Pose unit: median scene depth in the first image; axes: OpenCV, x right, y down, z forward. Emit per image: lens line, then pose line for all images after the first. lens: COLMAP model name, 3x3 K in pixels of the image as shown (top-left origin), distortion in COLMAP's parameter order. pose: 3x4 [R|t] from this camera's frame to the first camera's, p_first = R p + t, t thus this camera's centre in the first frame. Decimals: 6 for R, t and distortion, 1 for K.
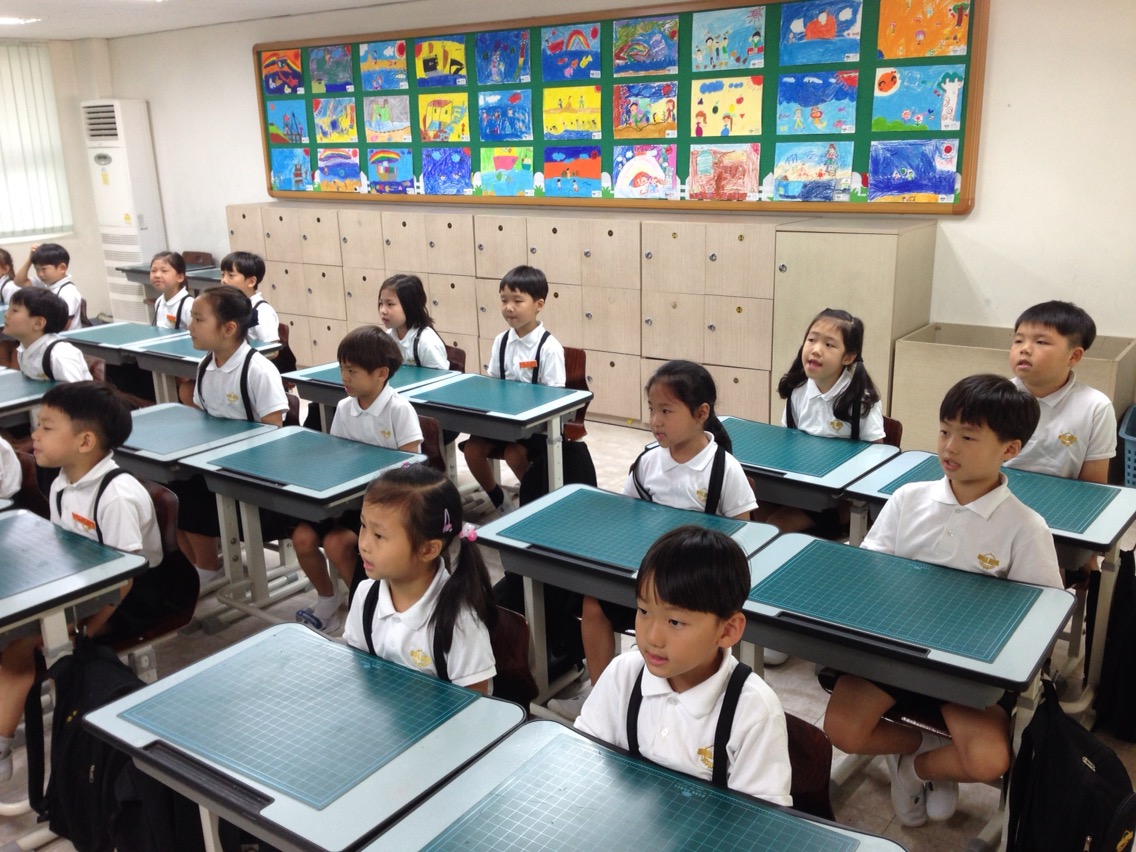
lens RADIAL K [[1080.2, 0, 564.3], [0, 1080.2, 418.8], [0, 0, 1]] dist [0.153478, 0.000000]
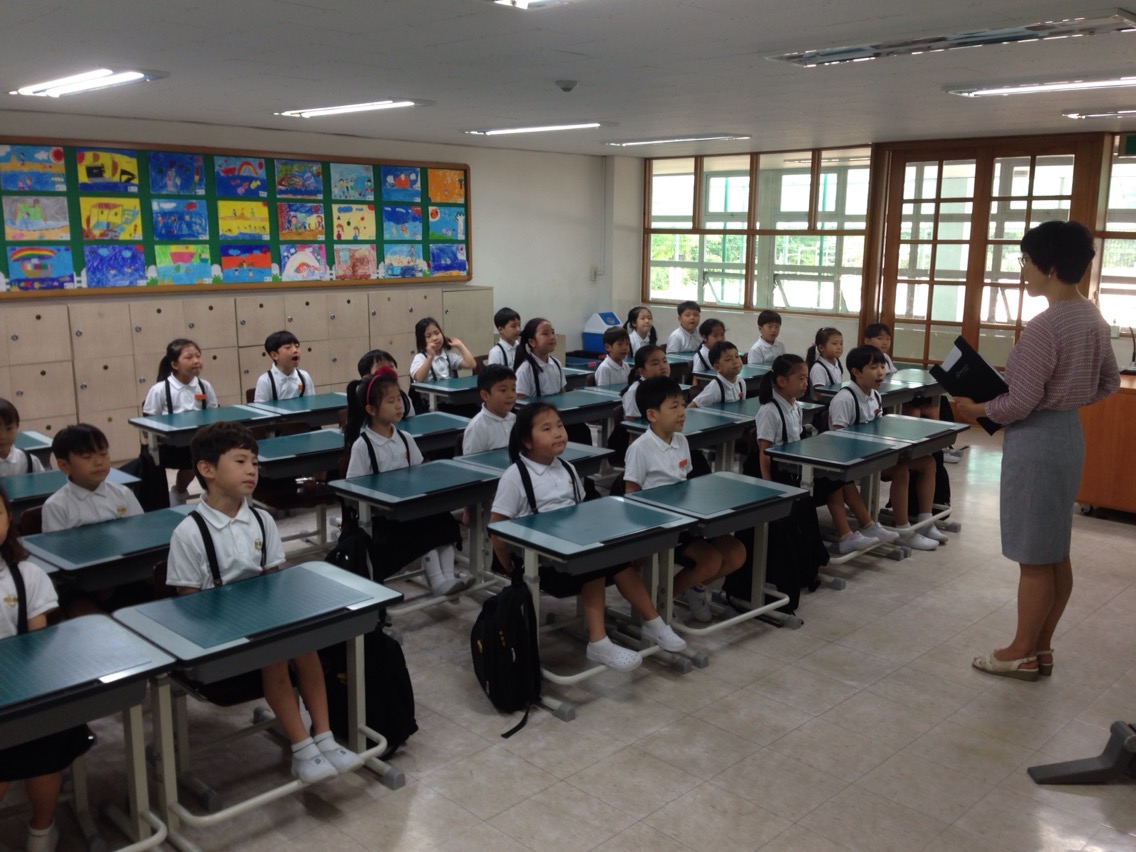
lens RADIAL K [[1080.2, 0, 570.6], [0, 1080.2, 421.2], [0, 0, 1]] dist [0.153478, 0.000000]
pose [[0.156682, -0.159338, 0.974711, -1.298487], [0.247421, 0.961763, 0.117450, -0.105689], [-0.956156, 0.222761, 0.190115, 0.427805]]
